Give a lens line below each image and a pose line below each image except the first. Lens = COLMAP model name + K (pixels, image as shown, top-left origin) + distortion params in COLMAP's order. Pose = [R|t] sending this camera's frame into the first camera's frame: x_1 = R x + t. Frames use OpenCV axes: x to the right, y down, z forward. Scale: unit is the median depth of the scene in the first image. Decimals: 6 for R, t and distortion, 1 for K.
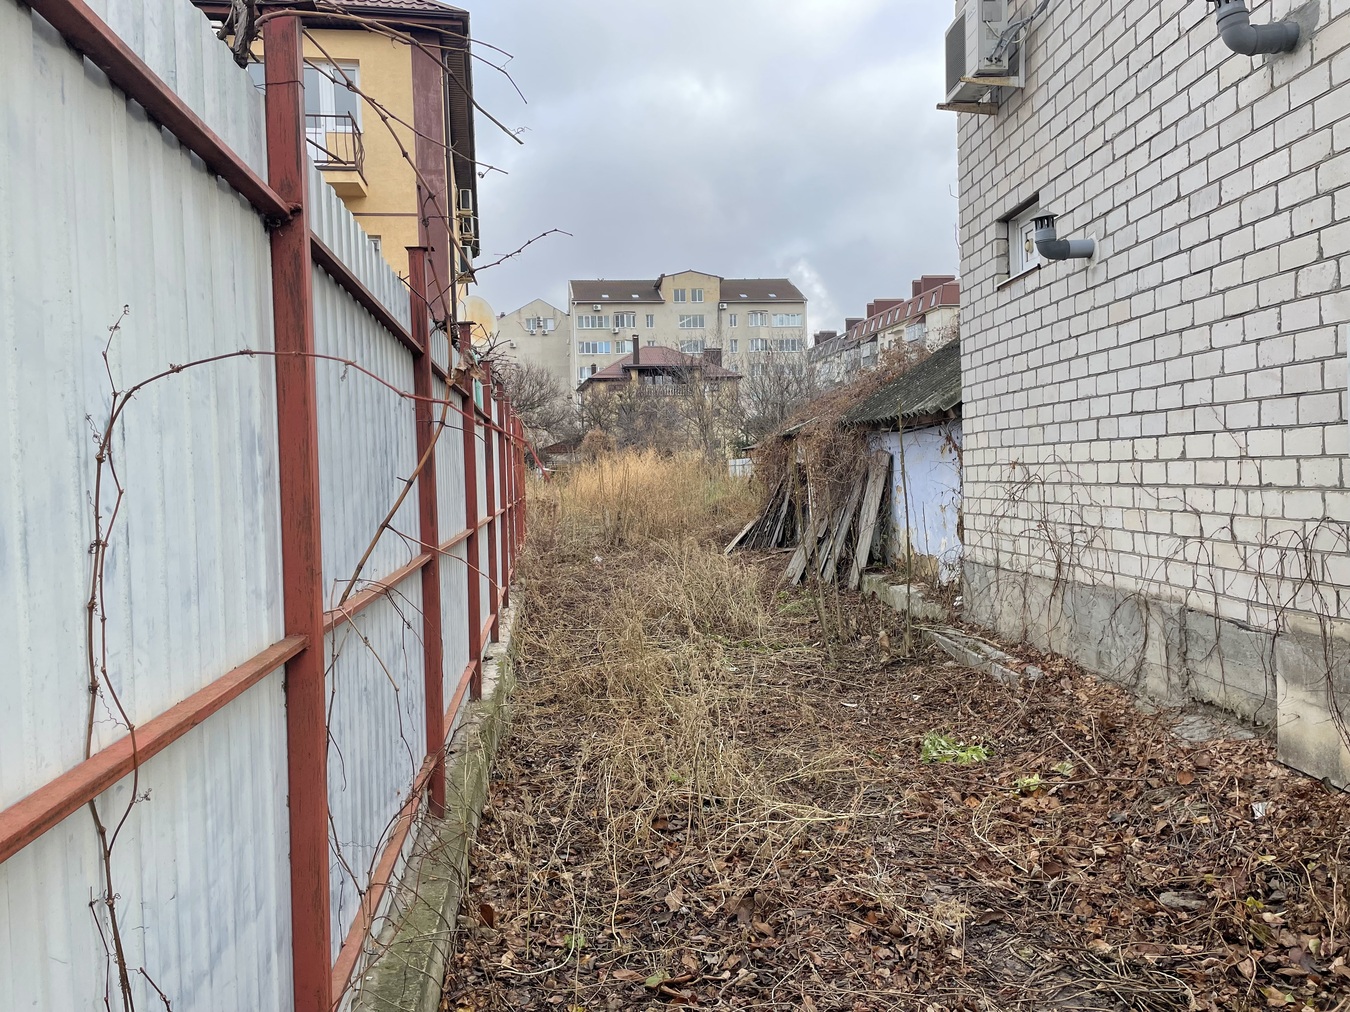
lens RADIAL K [[1017.9, 0, 676.4], [0, 1017.9, 502.4], [0, 0, 1]] dist [0.094438, -0.118799]
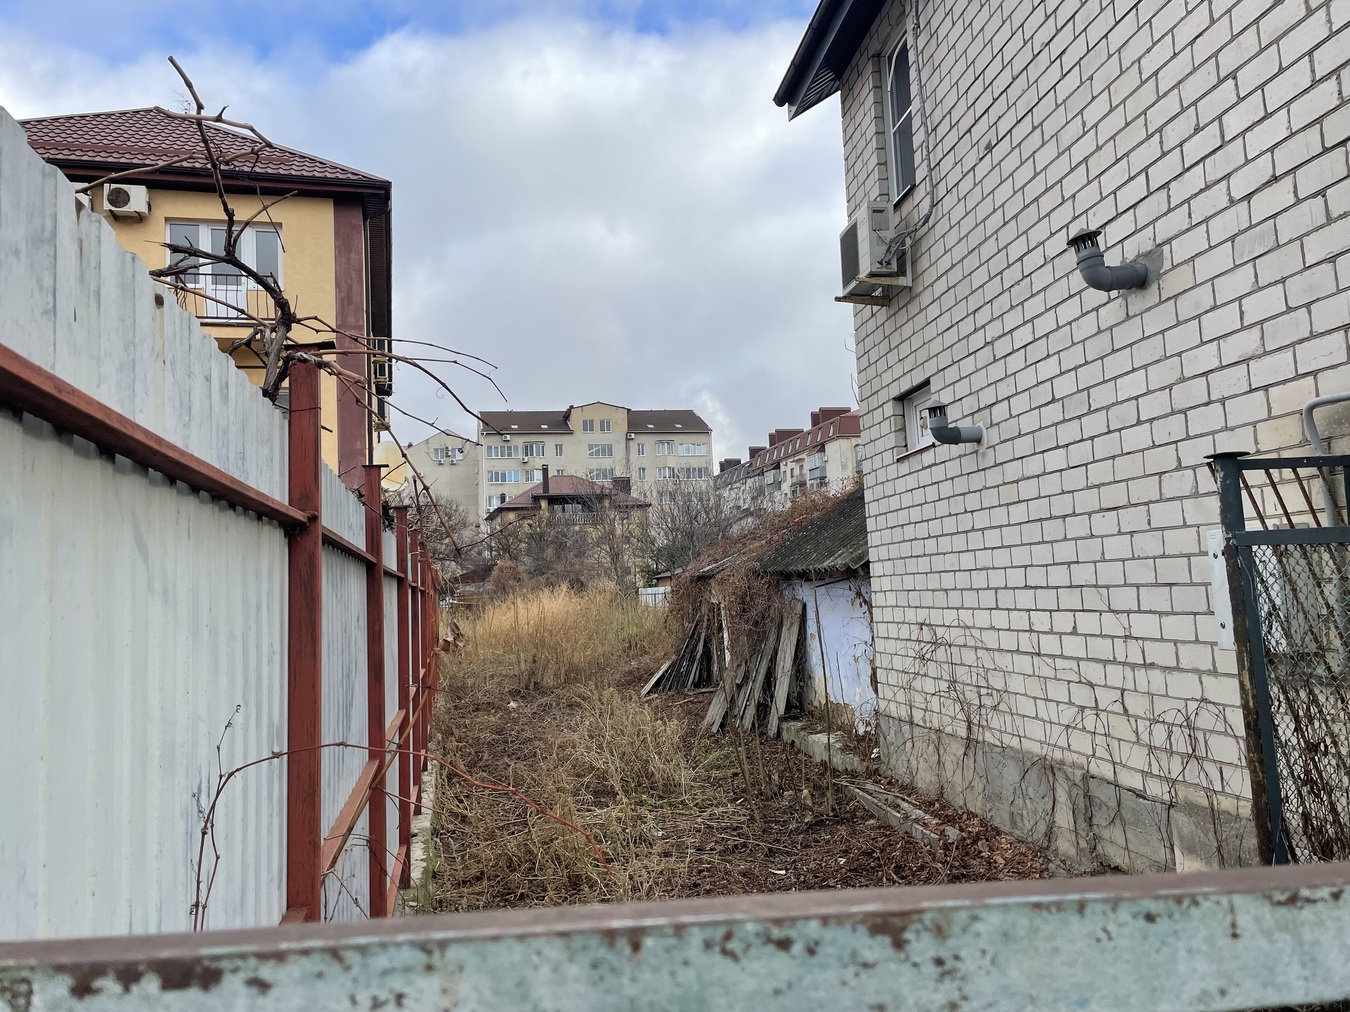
lens RADIAL K [[1017.9, 0, 667.8], [0, 1017.9, 491.9], [0, 0, 1]] dist [0.094438, -0.118799]
pose [[0.996583, -0.007825, 0.082228, -0.020387], [0.018466, 0.991413, -0.129454, -0.045481], [-0.080509, 0.130530, 0.988170, -0.046485]]
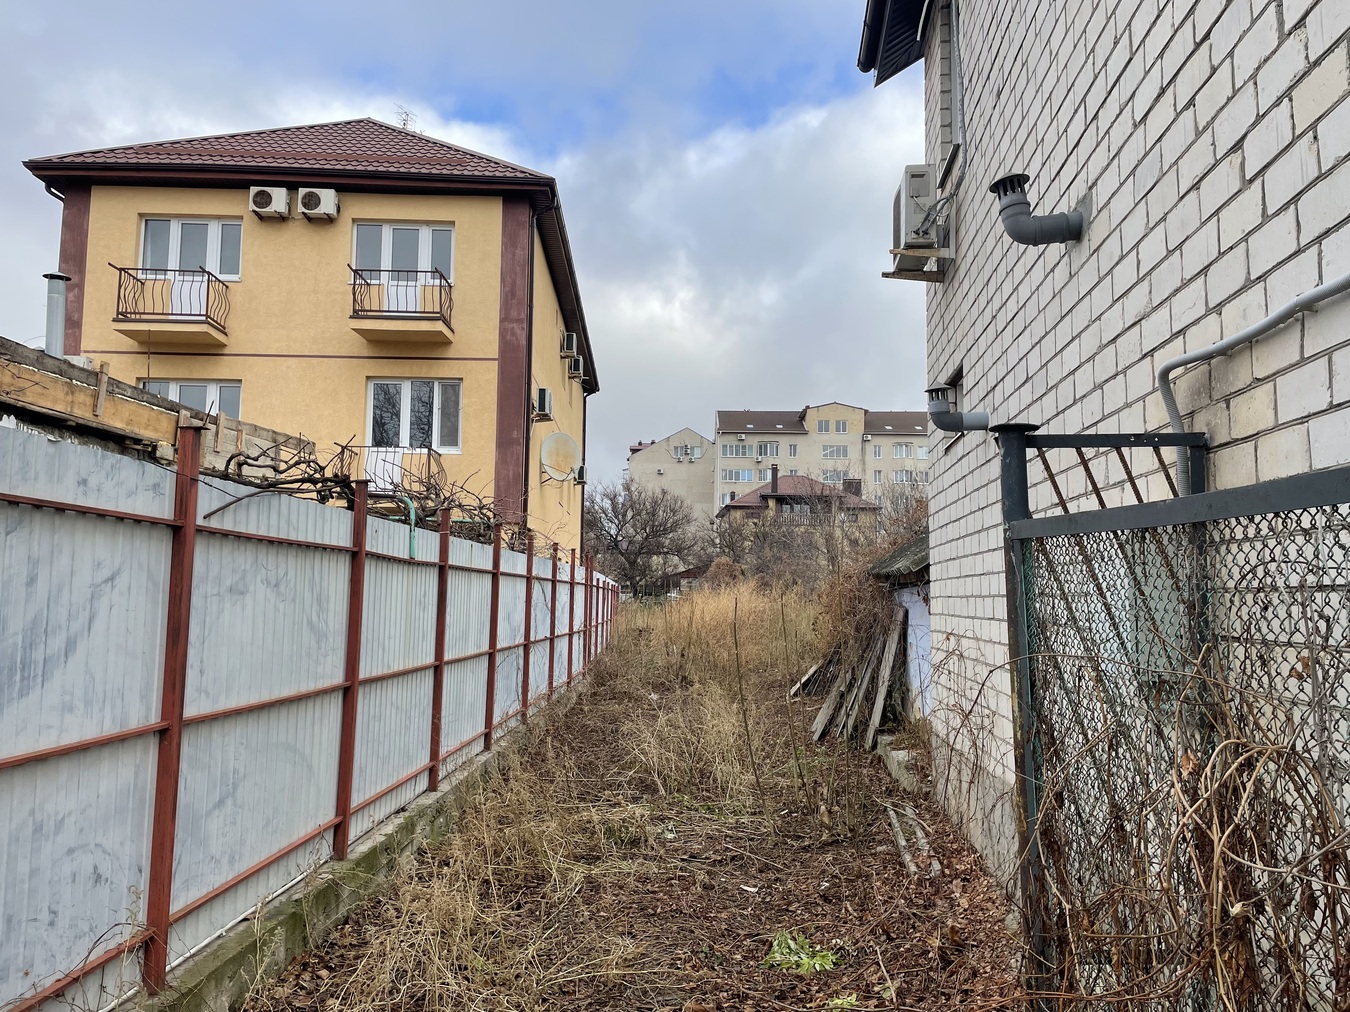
lens RADIAL K [[1017.9, 0, 696.7], [0, 1017.9, 493.5], [0, 0, 1]] dist [0.094438, -0.118799]
pose [[0.989914, 0.025583, -0.139342, 0.247783], [-0.043495, 0.990941, -0.127061, -0.039980], [0.134829, 0.131840, 0.982059, 0.019038]]
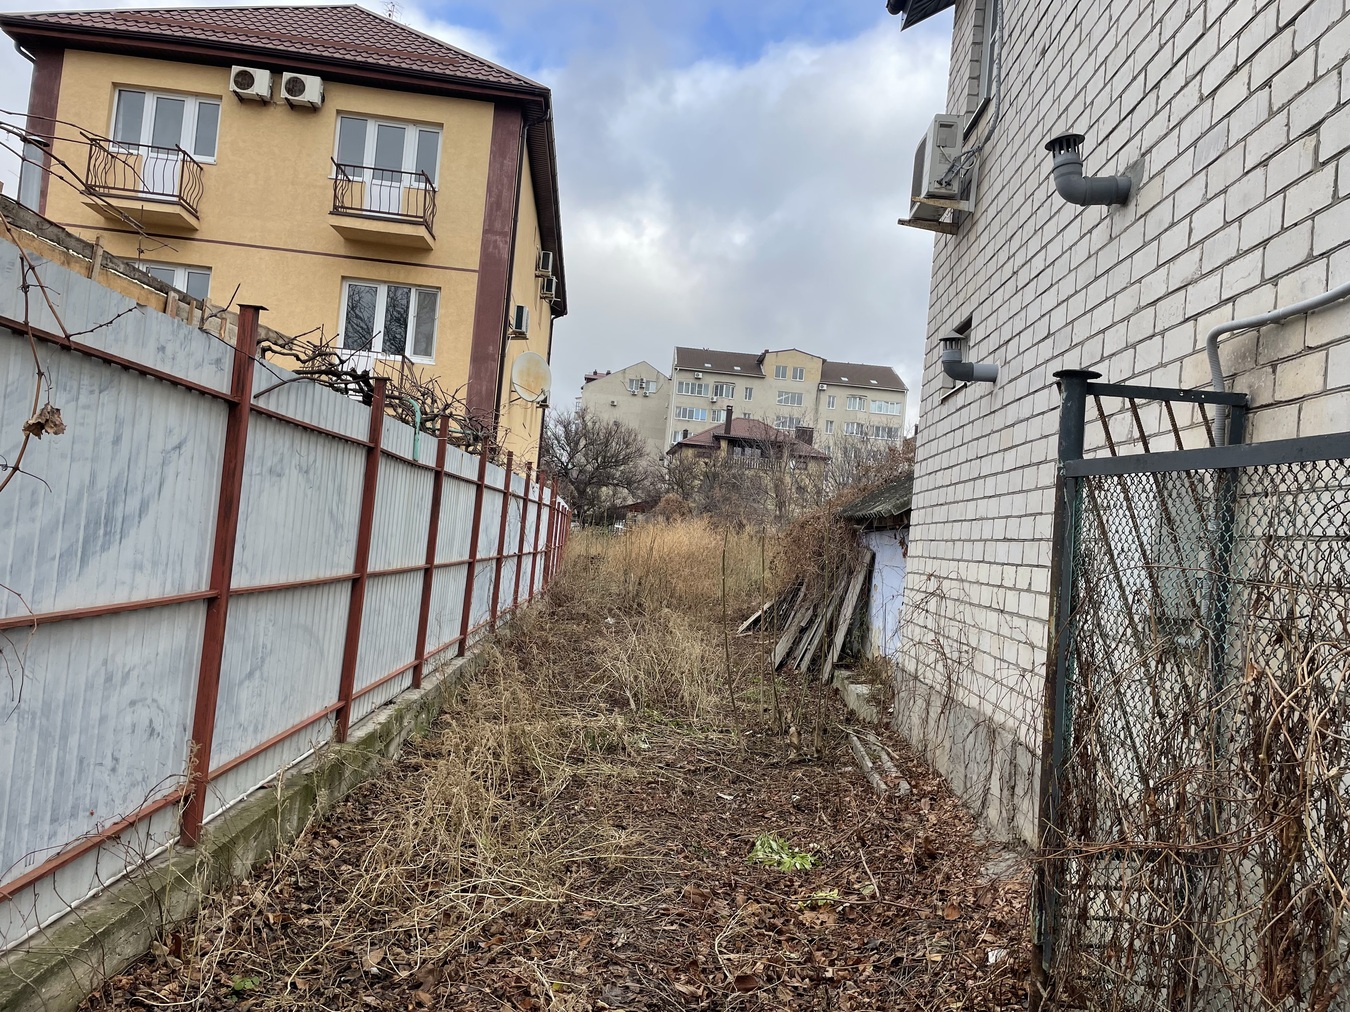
lens RADIAL K [[1017.9, 0, 696.9], [0, 1017.9, 501.6], [0, 0, 1]] dist [0.094438, -0.118799]
pose [[0.989996, 0.116381, -0.079772, 0.190946], [-0.121540, 0.990573, -0.063185, -0.020130], [0.071666, 0.072249, 0.994809, -0.015079]]
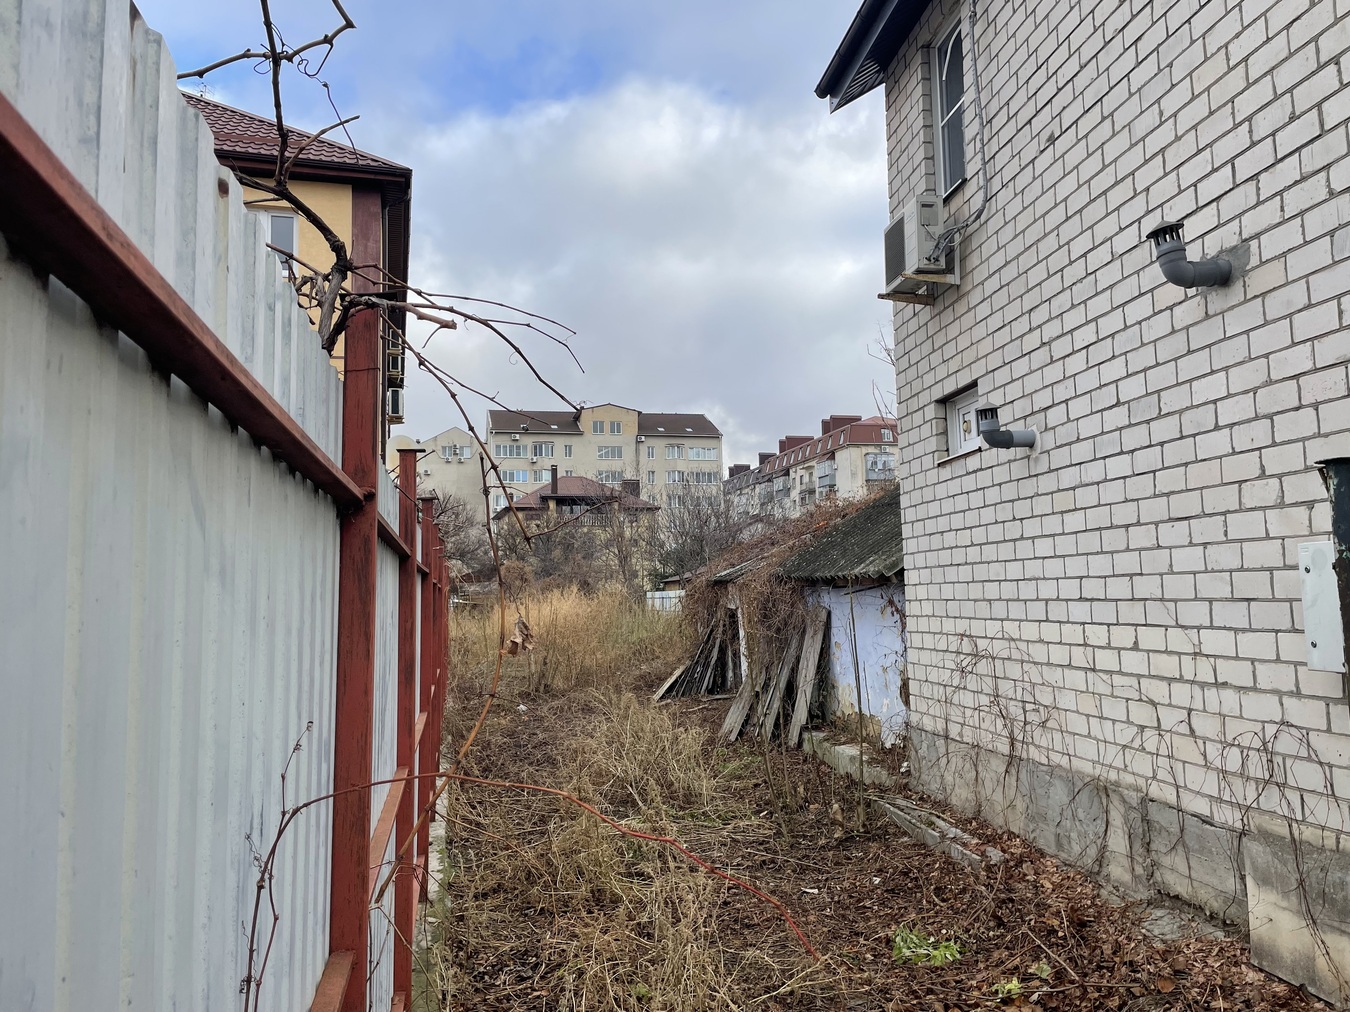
lens RADIAL K [[1017.9, 0, 689.7], [0, 1017.9, 494.6], [0, 0, 1]] dist [0.094438, -0.118799]
pose [[0.995077, 0.017939, 0.097471, -0.046713], [-0.005022, 0.991346, -0.131177, -0.045636], [-0.098981, 0.130042, 0.986556, 0.002076]]
